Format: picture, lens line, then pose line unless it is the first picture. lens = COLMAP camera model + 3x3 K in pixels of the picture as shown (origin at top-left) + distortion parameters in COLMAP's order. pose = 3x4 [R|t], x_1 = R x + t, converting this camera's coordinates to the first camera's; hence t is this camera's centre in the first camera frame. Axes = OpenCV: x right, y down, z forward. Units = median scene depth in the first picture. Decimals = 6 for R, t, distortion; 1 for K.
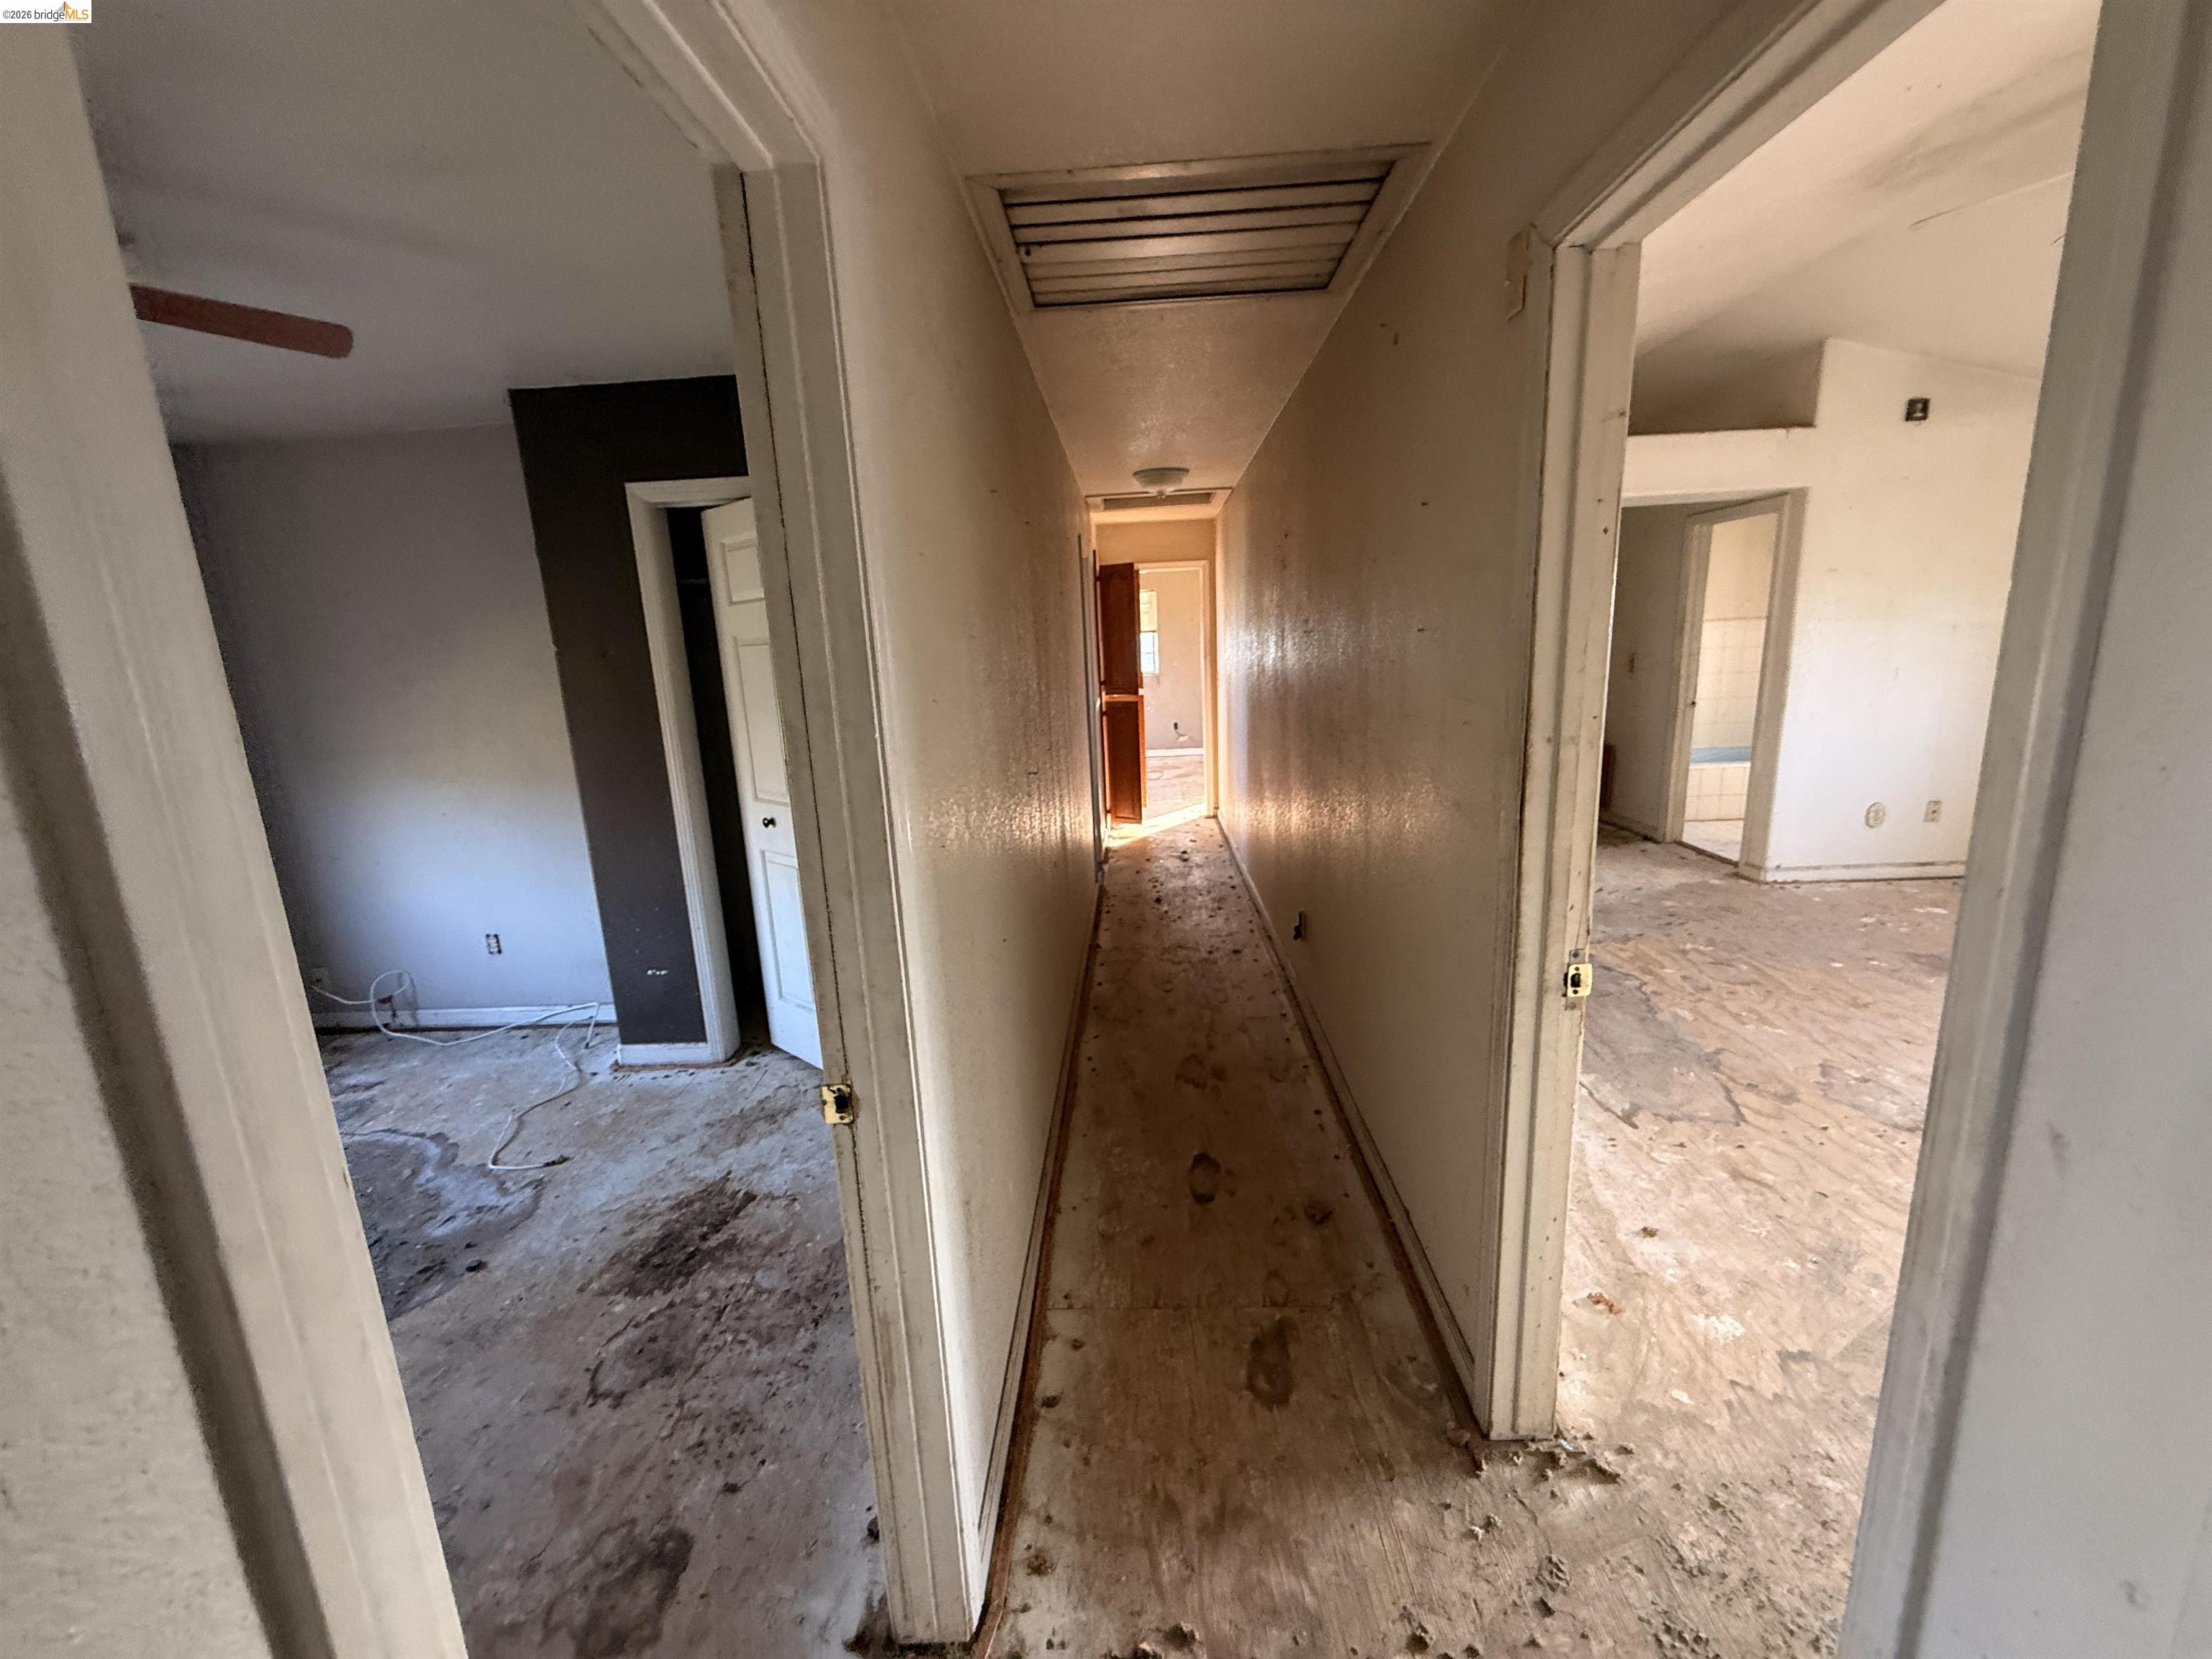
lens RADIAL K [[883.0, 0, 1101.7], [0, 883.0, 822.5], [0, 0, 1]] dist [0.000315, 0.000329]
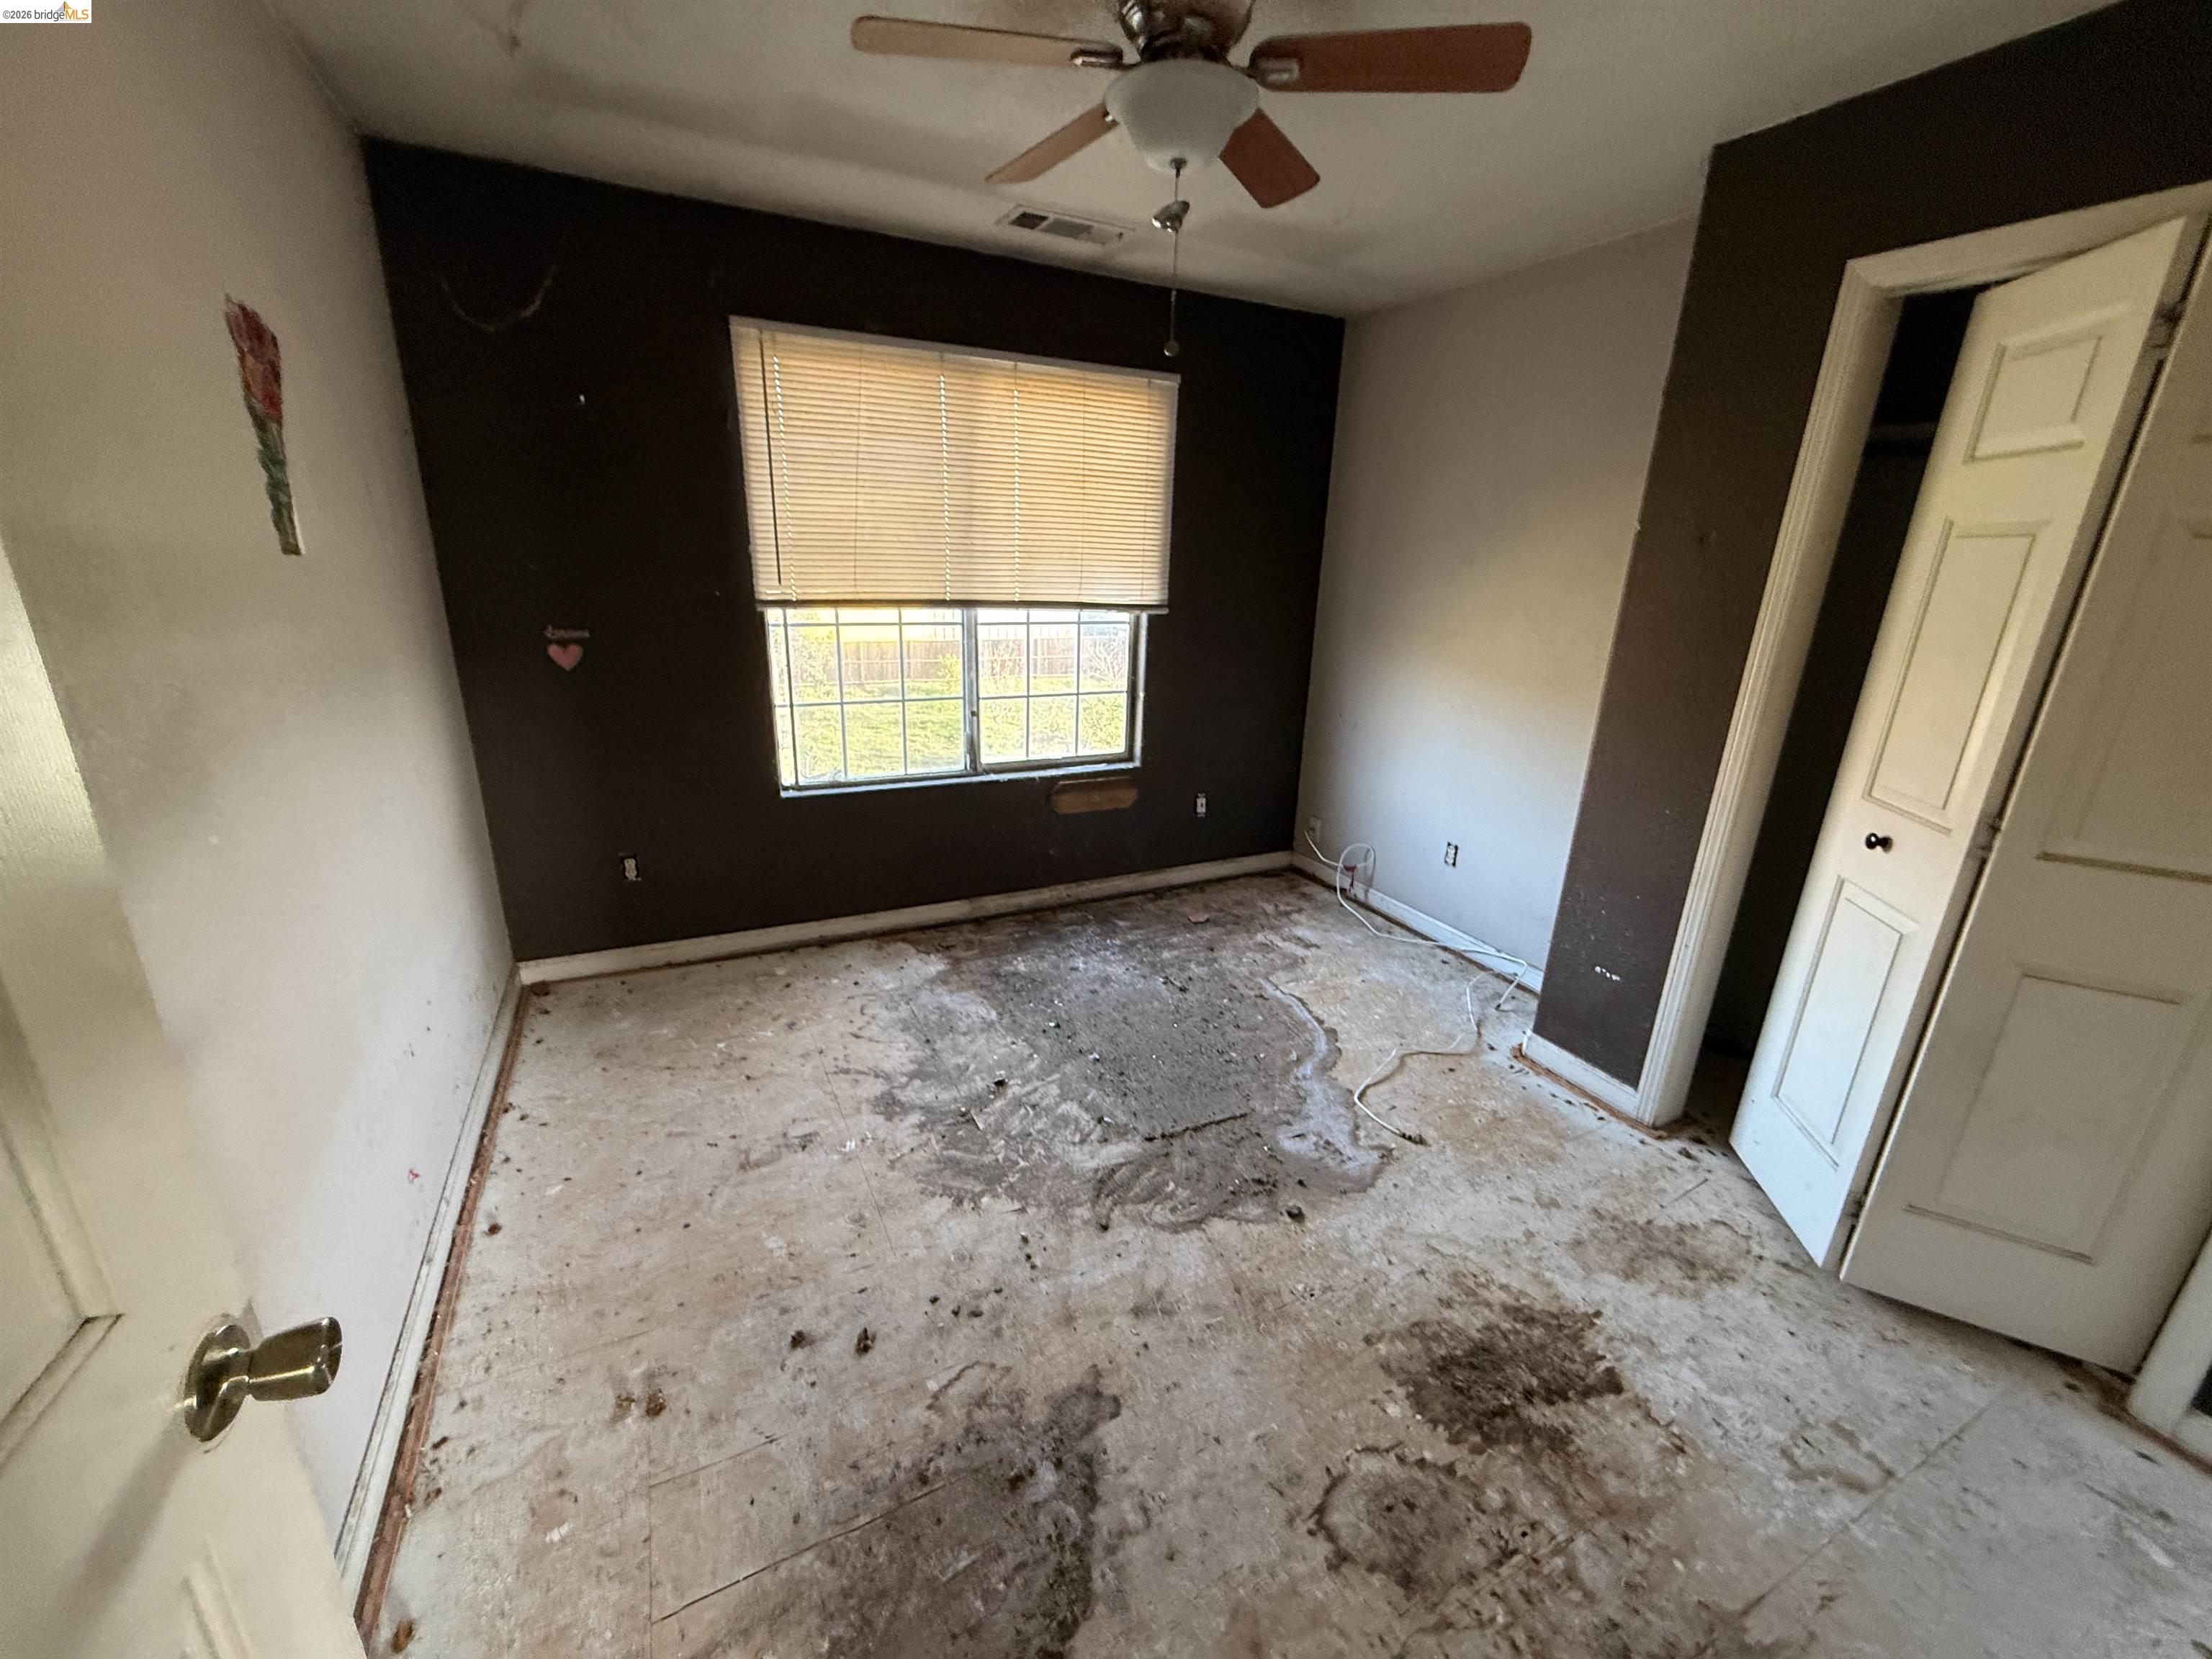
lens RADIAL K [[883.0, 0, 1105.5], [0, 883.0, 822.7], [0, 0, 1]] dist [0.000315, 0.000329]
pose [[0.481979, 0.323785, -0.814162, -0.151028], [-0.236268, 0.942822, 0.235083, -0.030015], [0.843726, 0.079056, 0.530921, 0.249400]]
